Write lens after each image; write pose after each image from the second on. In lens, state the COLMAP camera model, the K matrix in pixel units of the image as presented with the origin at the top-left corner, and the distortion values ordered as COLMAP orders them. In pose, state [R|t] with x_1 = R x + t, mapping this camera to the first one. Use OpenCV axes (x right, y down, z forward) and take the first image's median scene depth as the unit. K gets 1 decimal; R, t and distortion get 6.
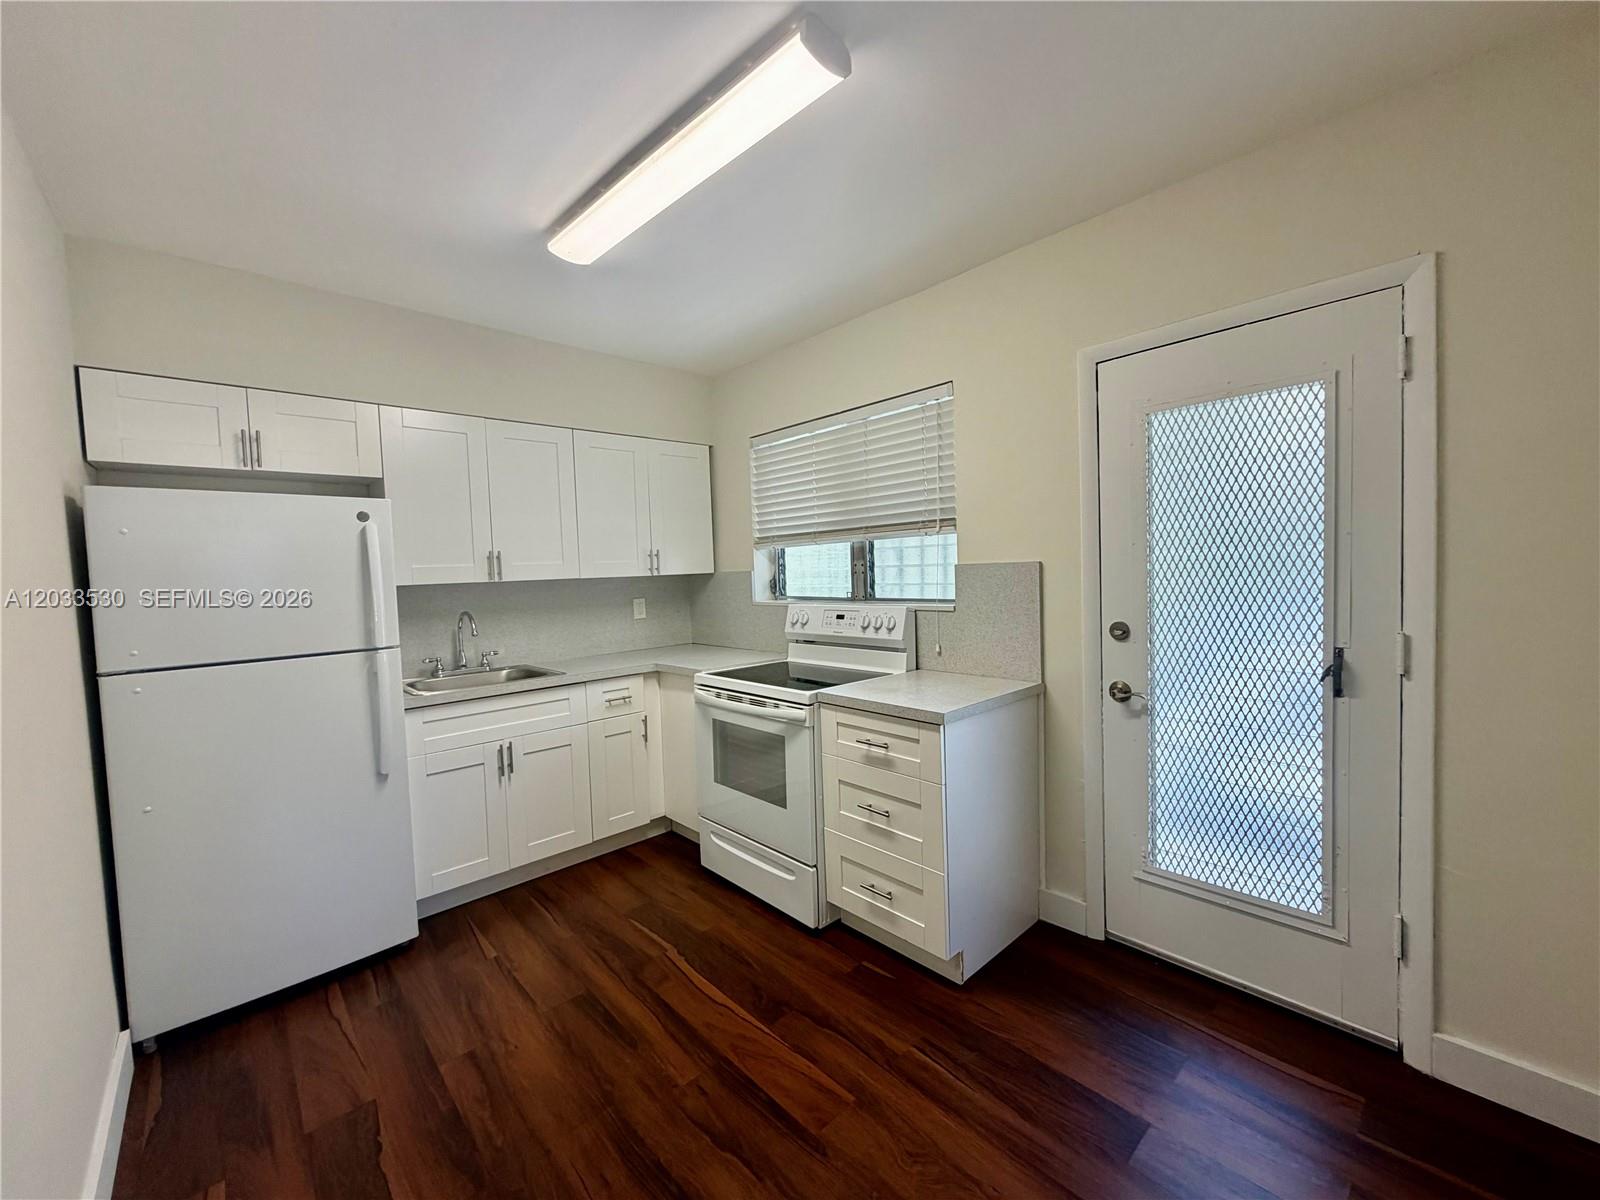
lens RADIAL K [[638.6, 0, 800.0], [0, 638.6, 600.0], [0, 0, 1]] dist [0.000165, -0.000520]
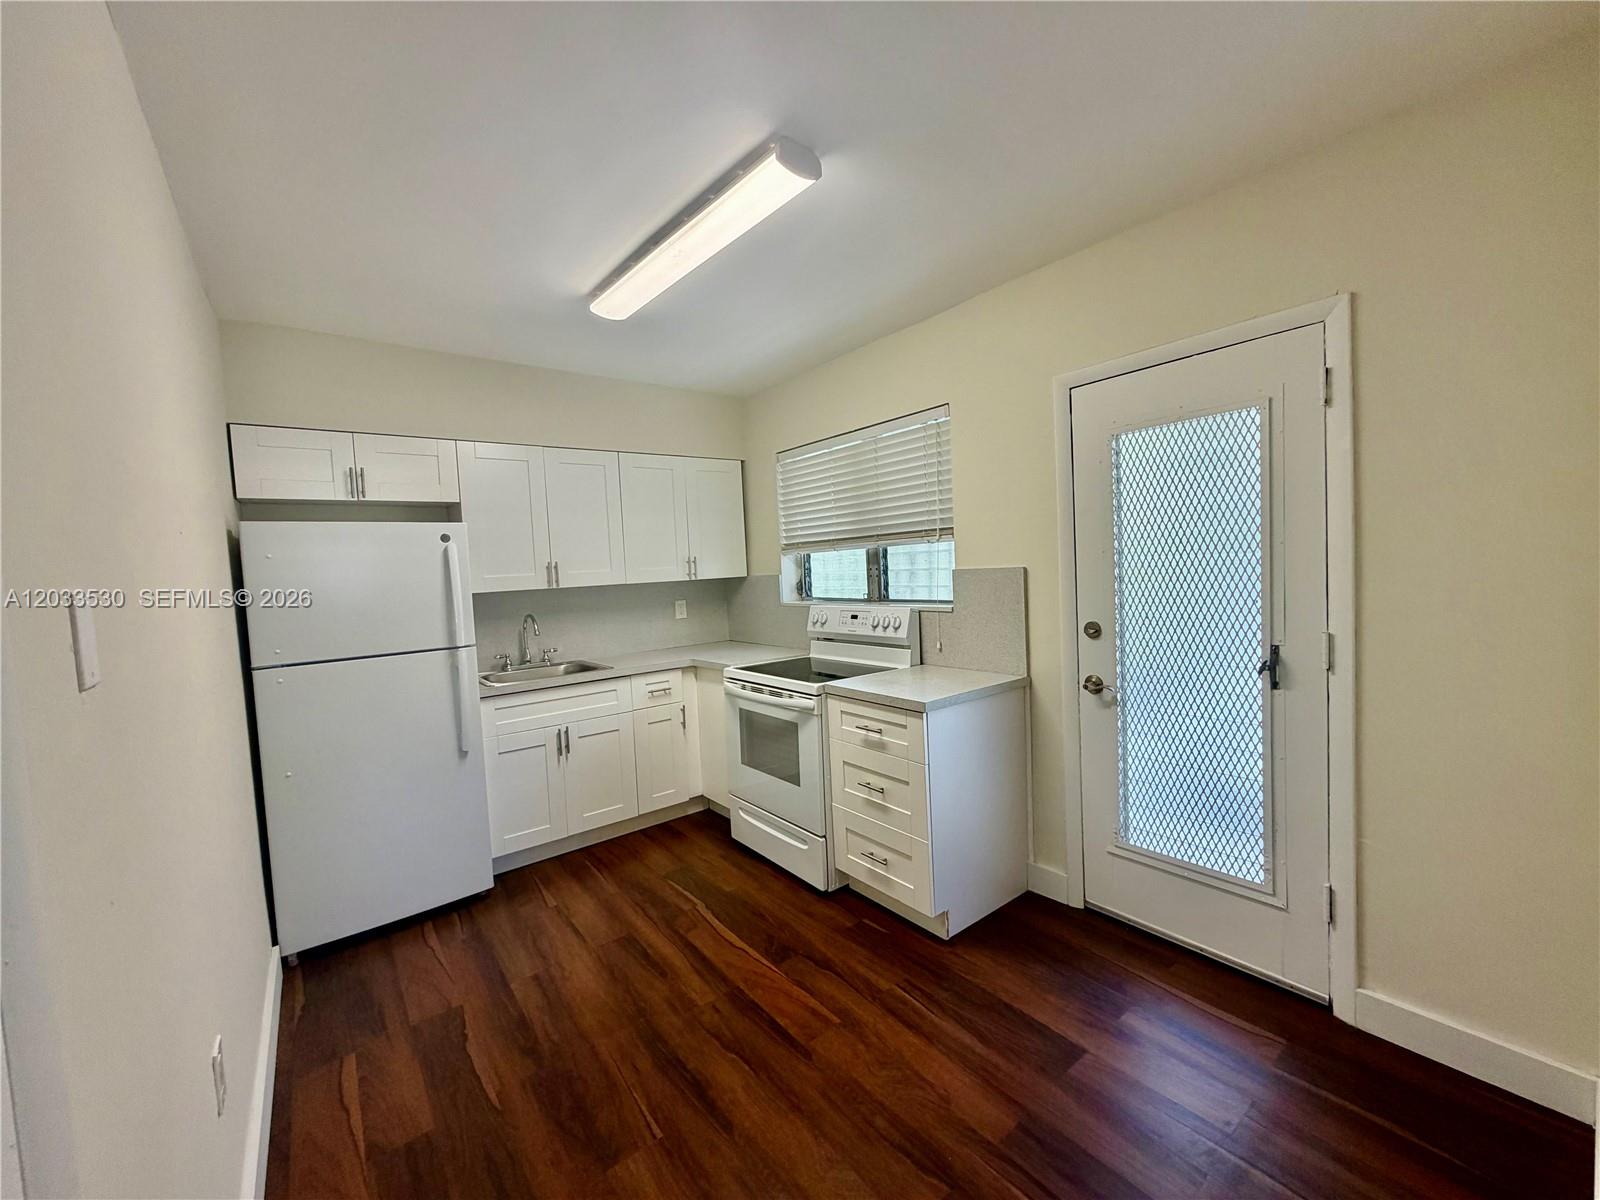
lens RADIAL K [[638.6, 0, 800.0], [0, 638.6, 600.0], [0, 0, 1]] dist [0.000165, -0.000520]
pose [[0.996009, -0.008892, -0.088807, 0.097563], [0.009623, 0.999923, 0.007803, -0.017682], [0.088731, -0.008626, 0.996018, -0.156324]]
